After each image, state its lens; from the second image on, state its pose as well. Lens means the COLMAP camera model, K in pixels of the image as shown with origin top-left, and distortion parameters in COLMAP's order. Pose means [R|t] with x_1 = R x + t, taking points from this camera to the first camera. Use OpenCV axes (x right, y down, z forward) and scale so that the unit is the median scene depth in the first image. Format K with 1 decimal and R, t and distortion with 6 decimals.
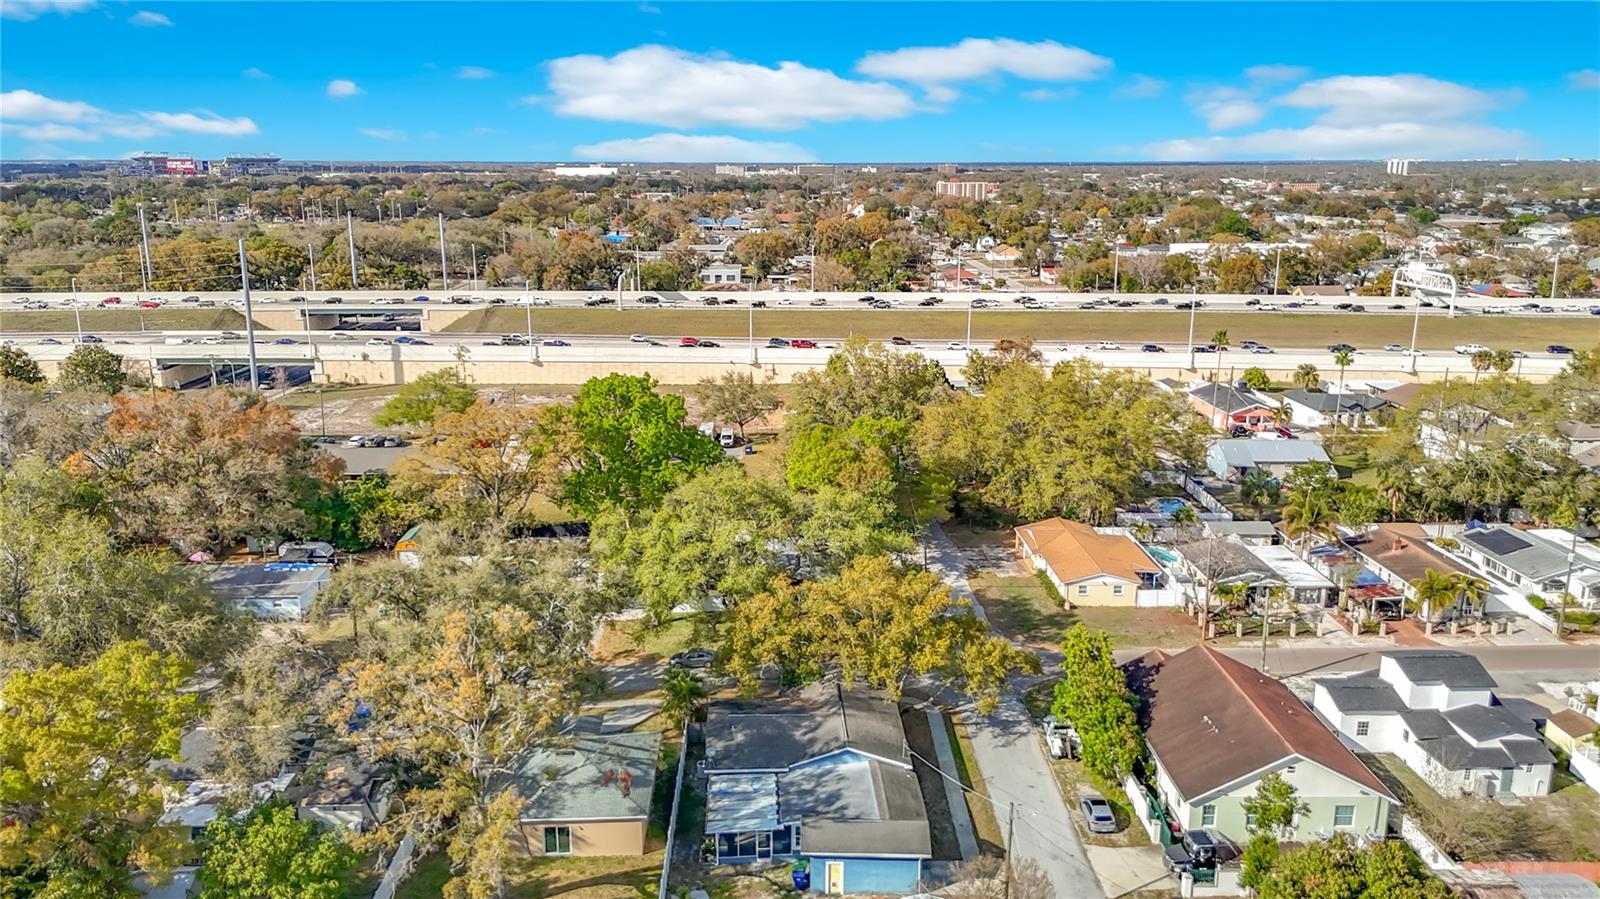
lens RADIAL K [[1204.4, 0, 796.2], [0, 1204.4, 390.3], [0, 0, 1]] dist [0.105149, -0.129629]
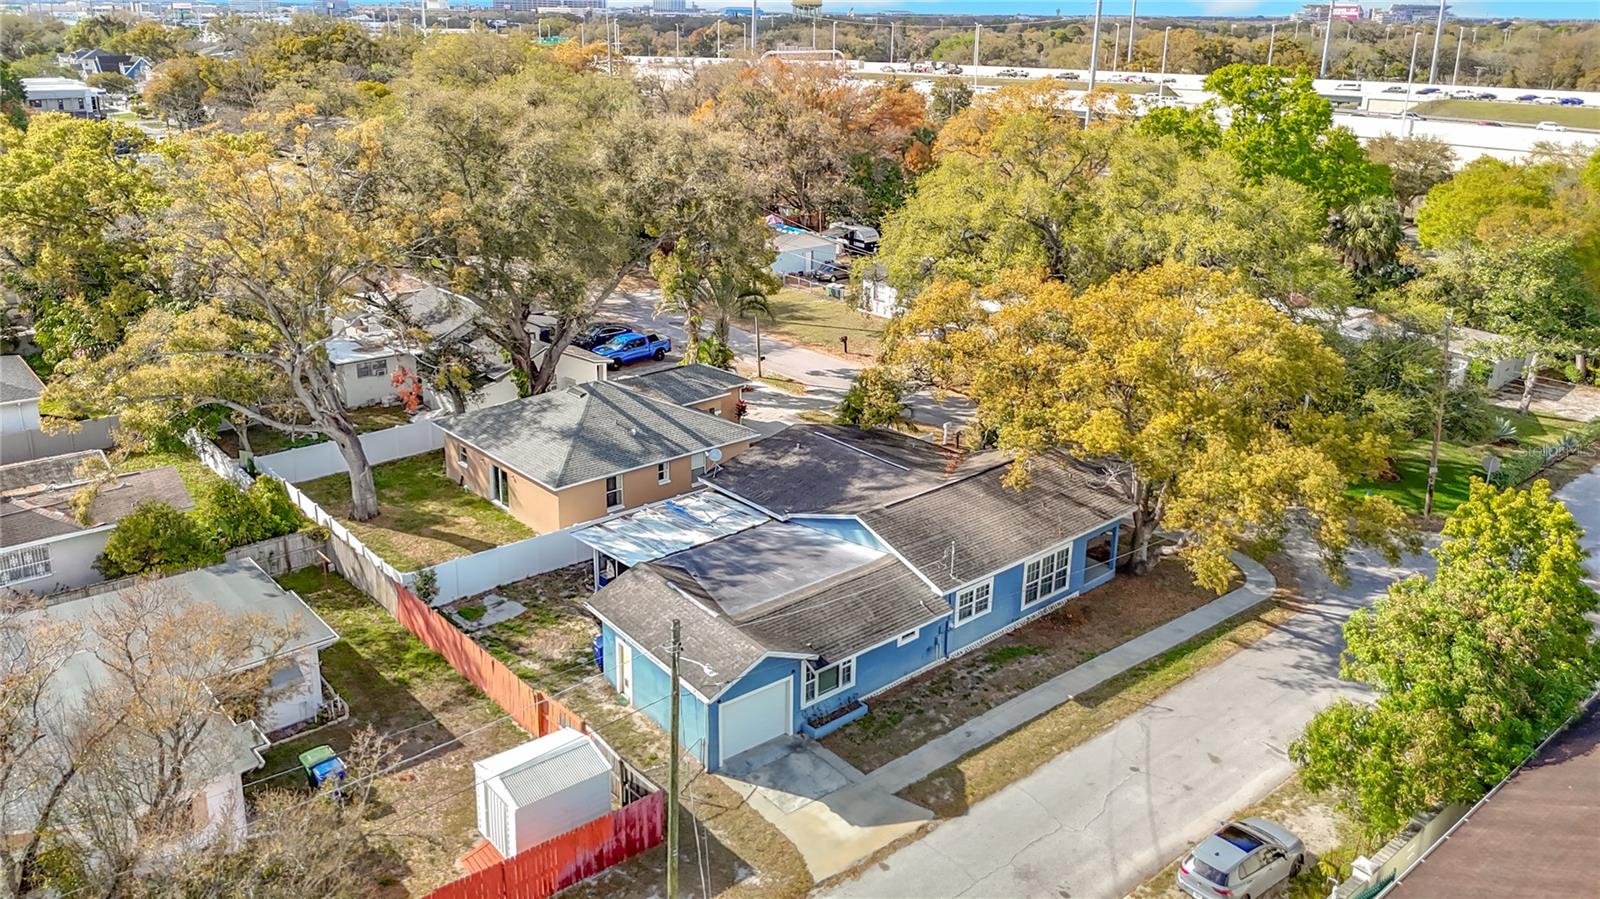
lens RADIAL K [[1204.4, 0, 796.2], [0, 1204.4, 390.3], [0, 0, 1]] dist [0.105149, -0.129629]
pose [[0.641841, 0.240689, -0.728086, 0.405534], [-0.157078, 0.970599, 0.182386, 0.141707], [0.750577, -0.002697, 0.660777, 0.611338]]
